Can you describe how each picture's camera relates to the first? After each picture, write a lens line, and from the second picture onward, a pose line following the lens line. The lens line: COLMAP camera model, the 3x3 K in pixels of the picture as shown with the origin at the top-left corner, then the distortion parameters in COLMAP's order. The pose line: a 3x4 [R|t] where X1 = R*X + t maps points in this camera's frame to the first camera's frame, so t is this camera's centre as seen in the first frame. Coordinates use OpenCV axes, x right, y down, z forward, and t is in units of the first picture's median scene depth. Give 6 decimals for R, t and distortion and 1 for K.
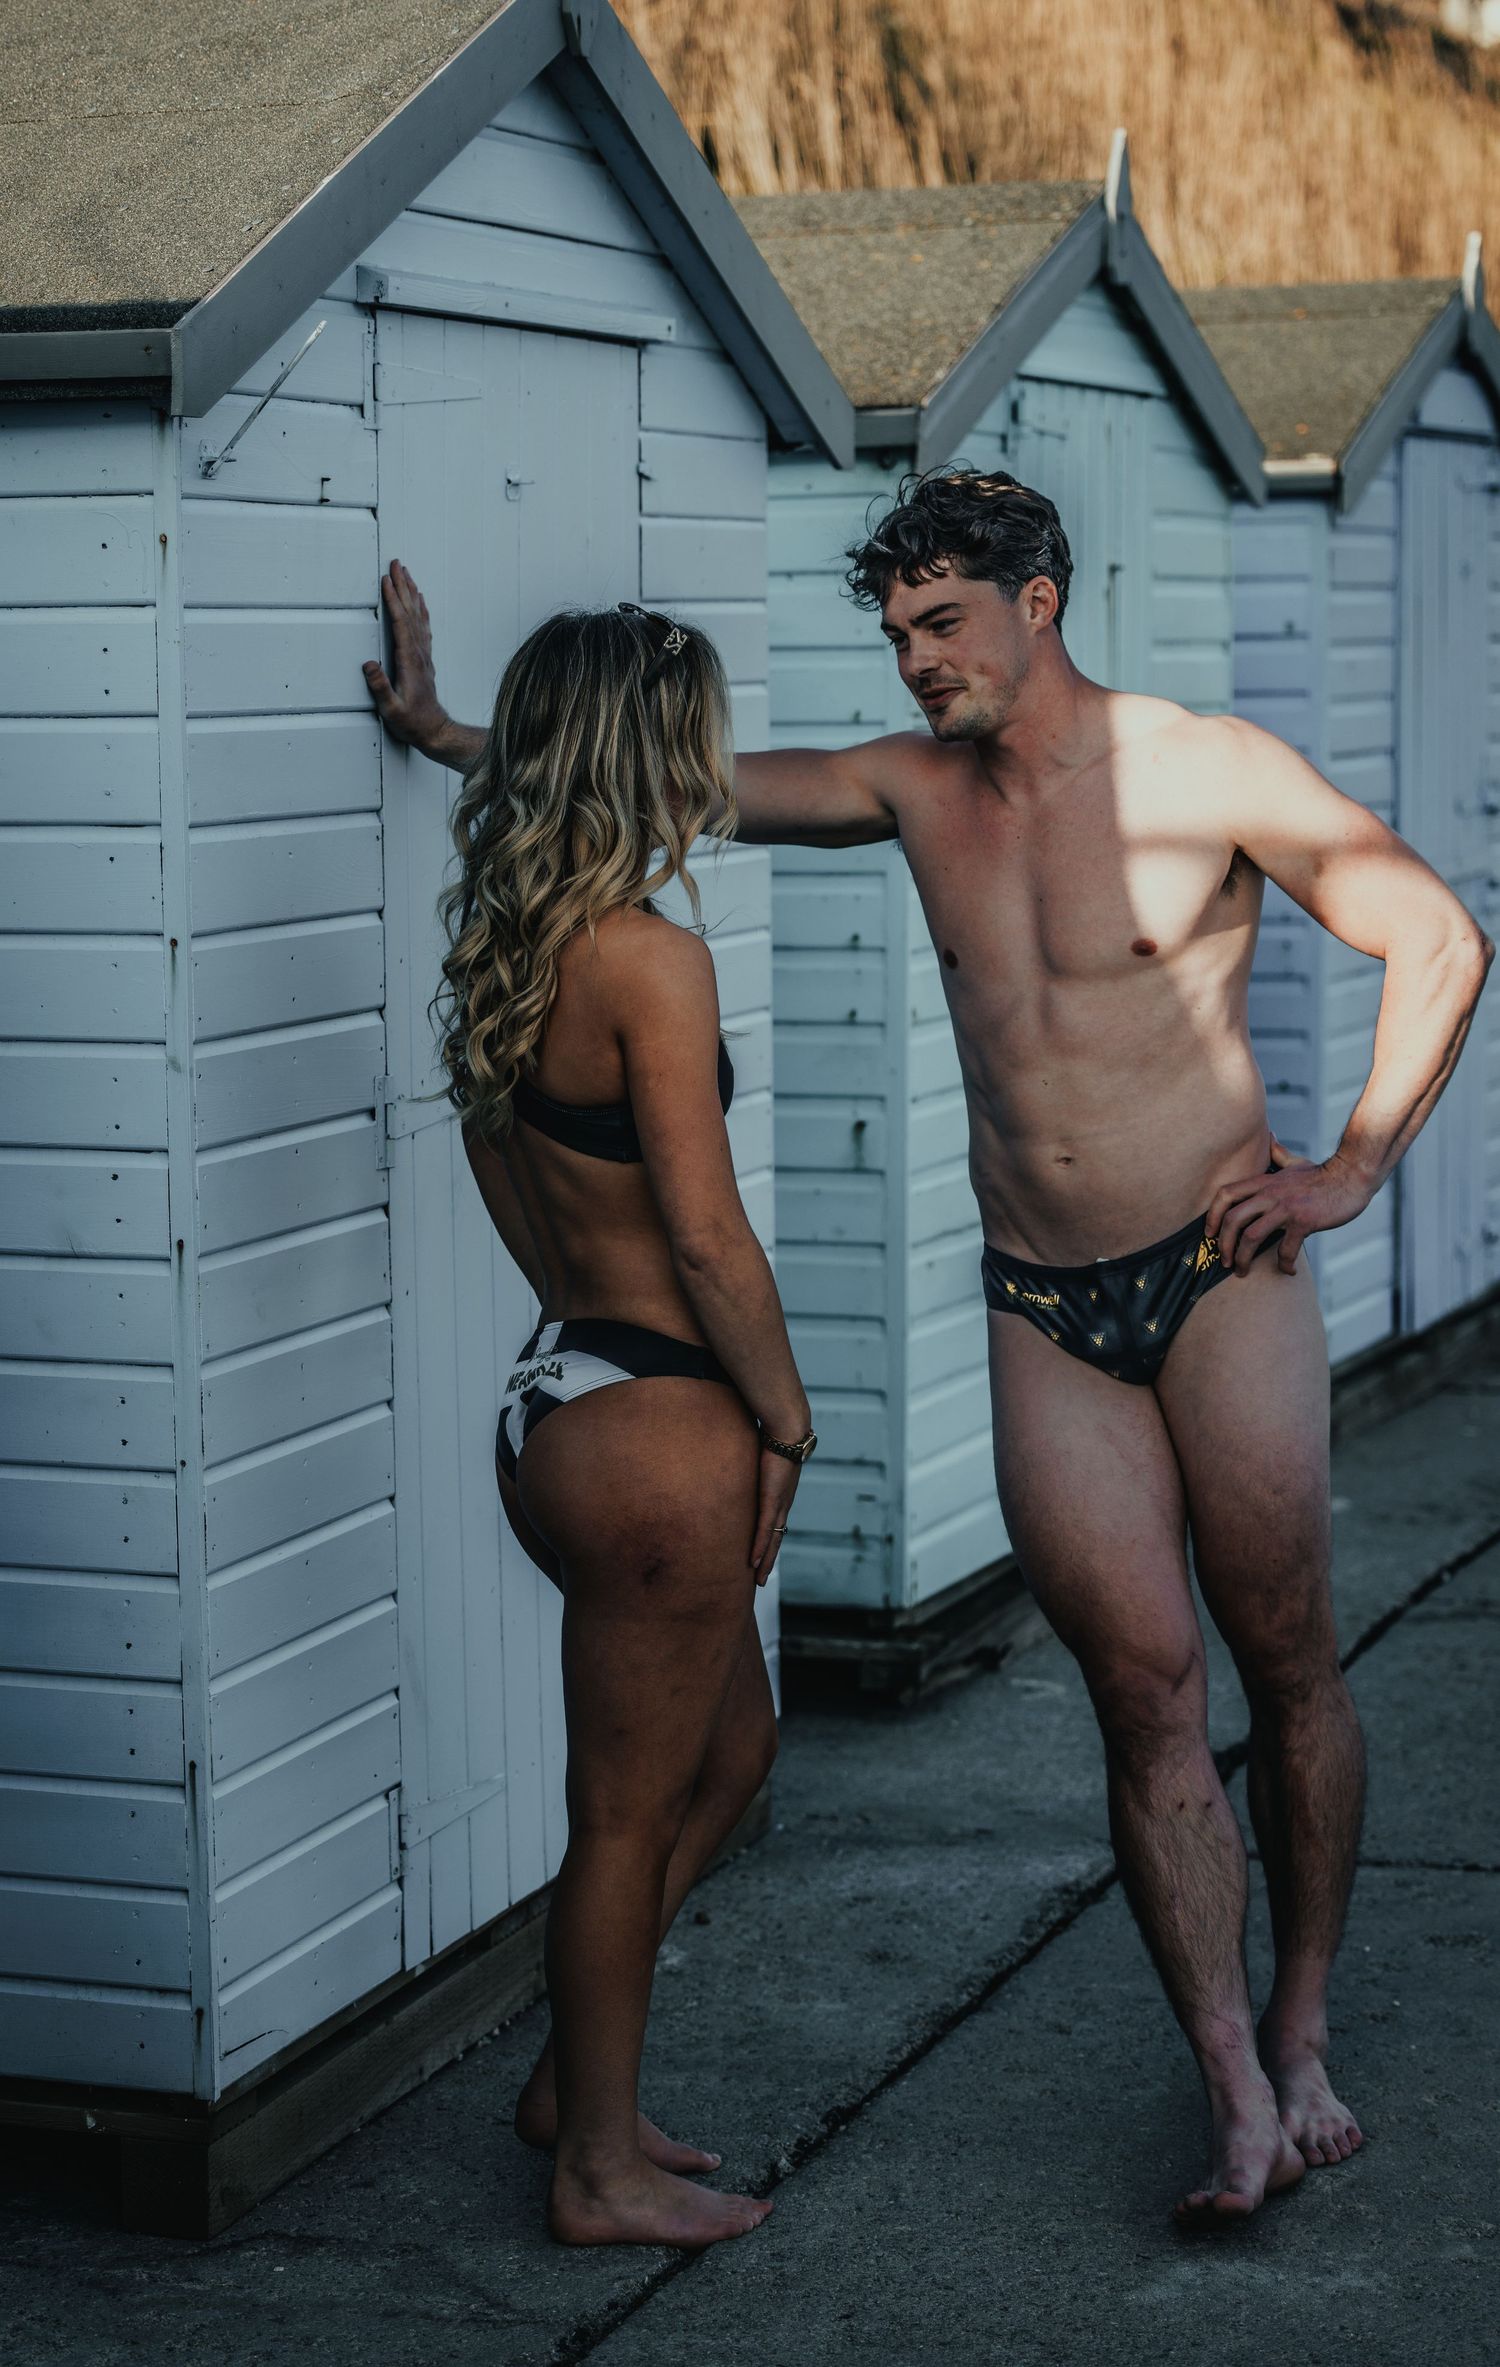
lens RADIAL K [[4883.3, 0, 748.5], [0, 4883.3, 1258.0], [0, 0, 1]] dist [0.033489, -0.009367]
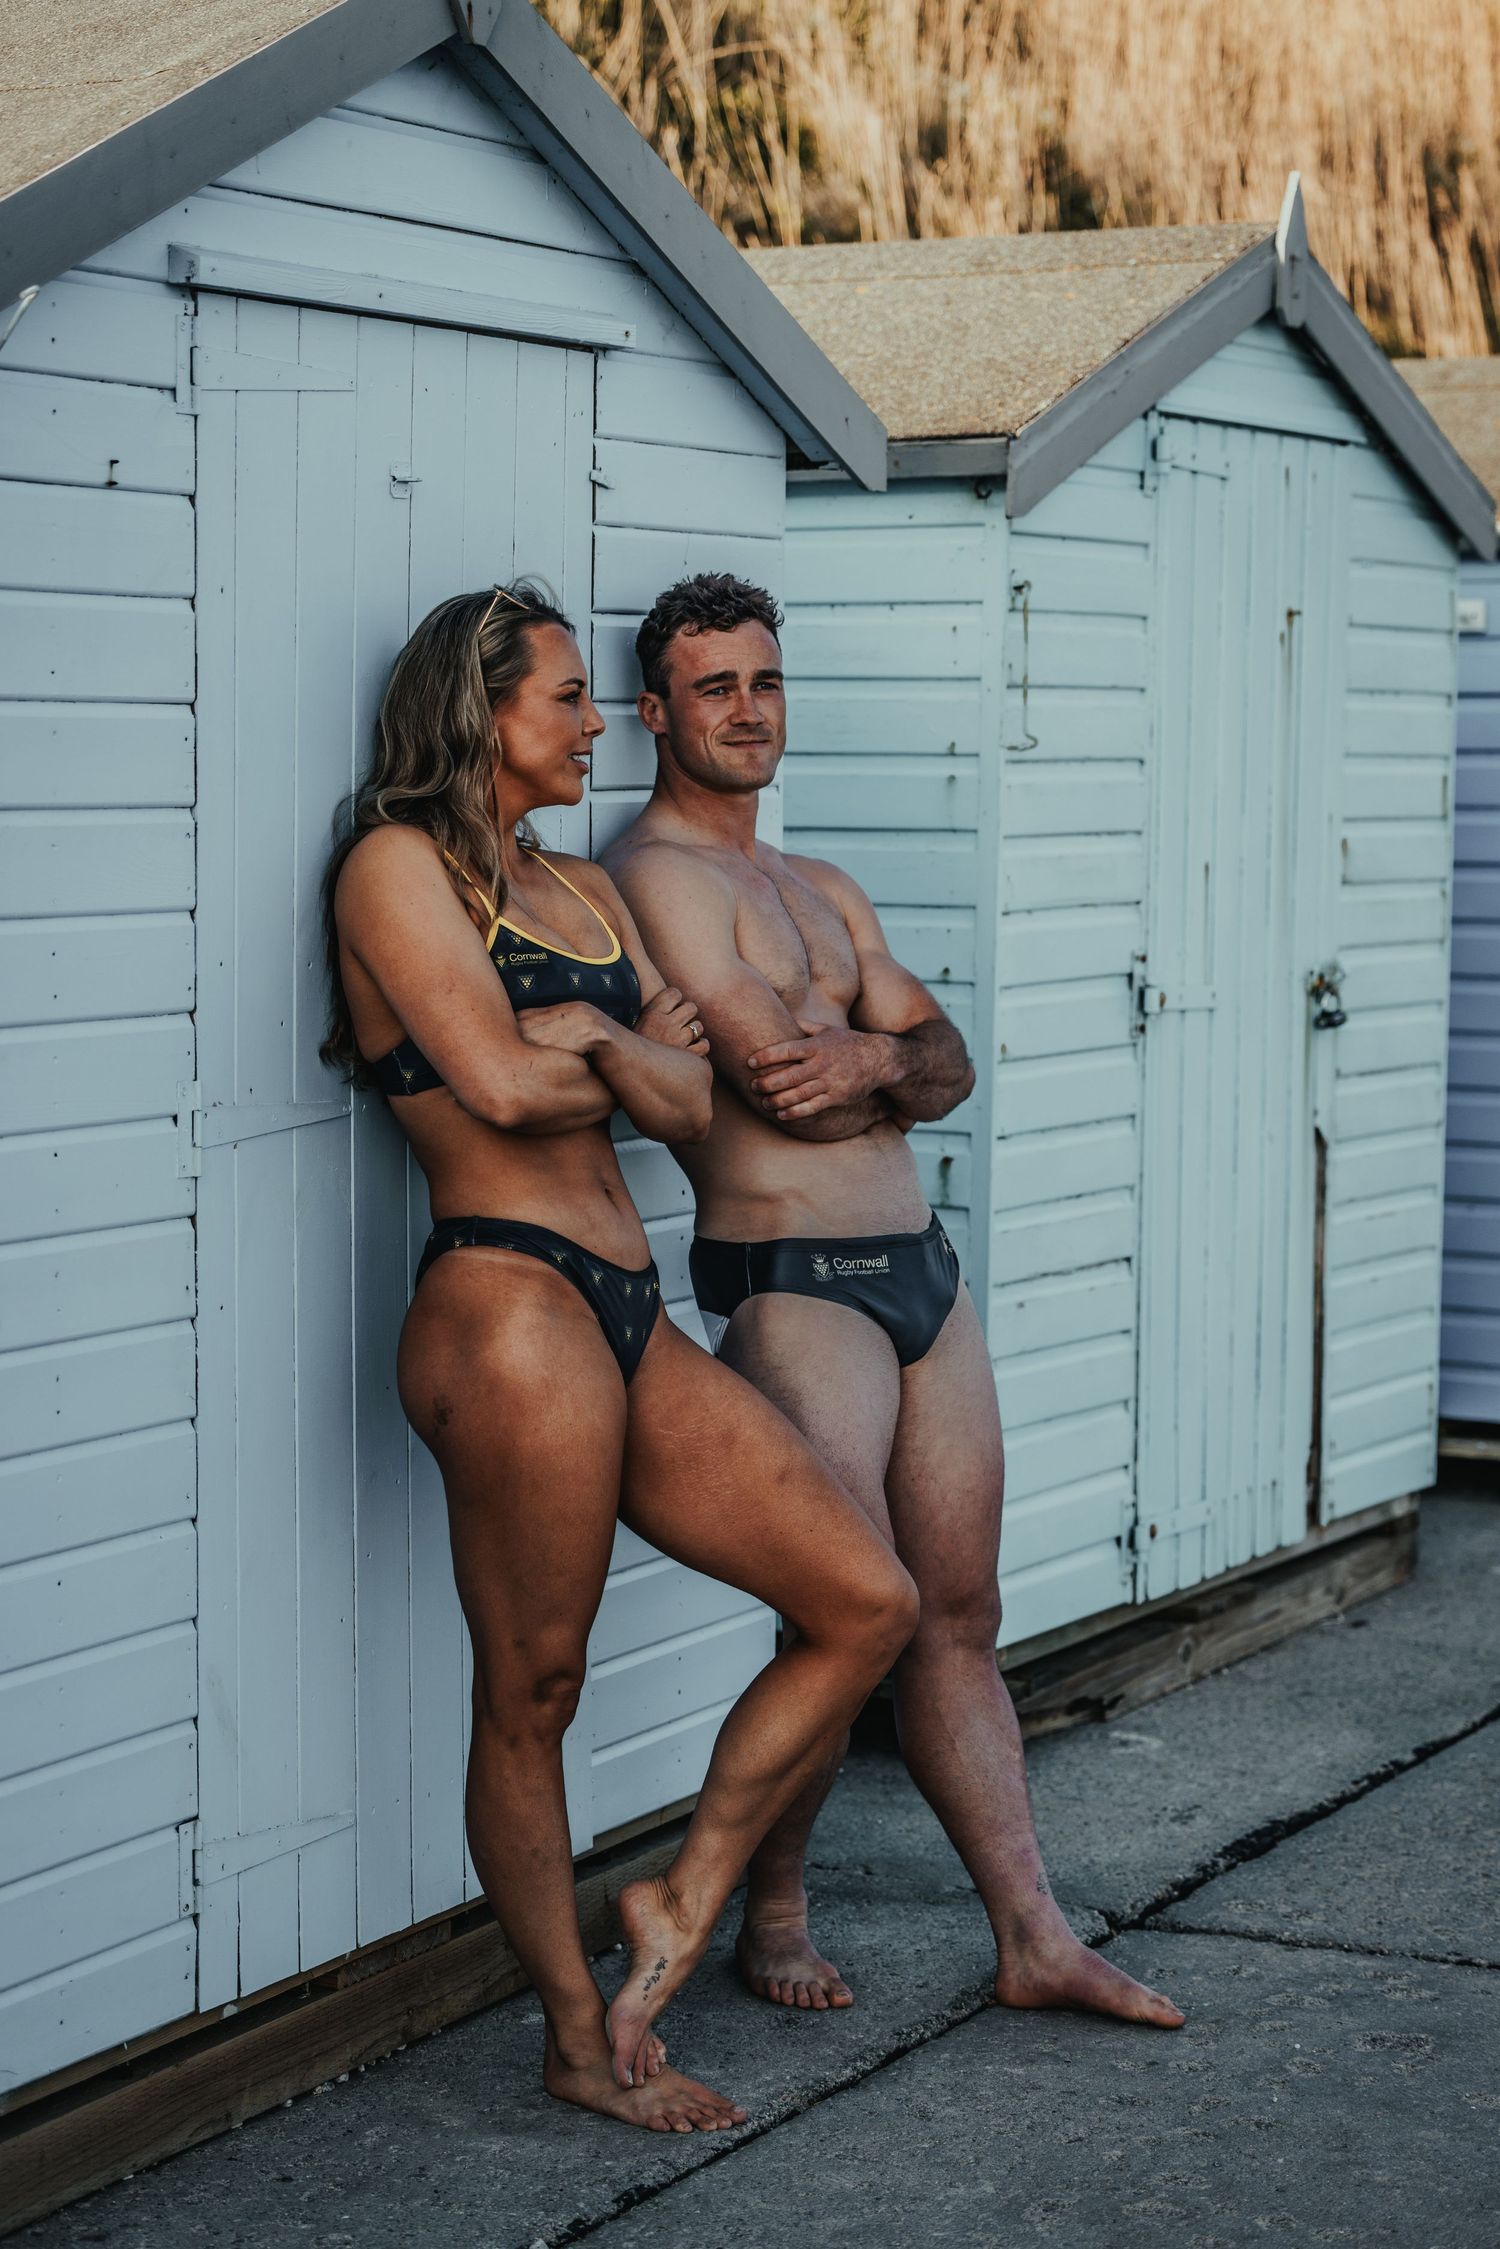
lens RADIAL K [[4450.6, 0, 750.0], [0, 4450.6, 1124.5], [0, 0, 1]] dist [0.023614, -0.050555]
pose [[0.987581, 0.033277, -0.153545, 0.136709], [-0.039049, 0.998634, -0.034729, -0.001967], [0.152180, 0.040293, 0.987531, 0.118553]]
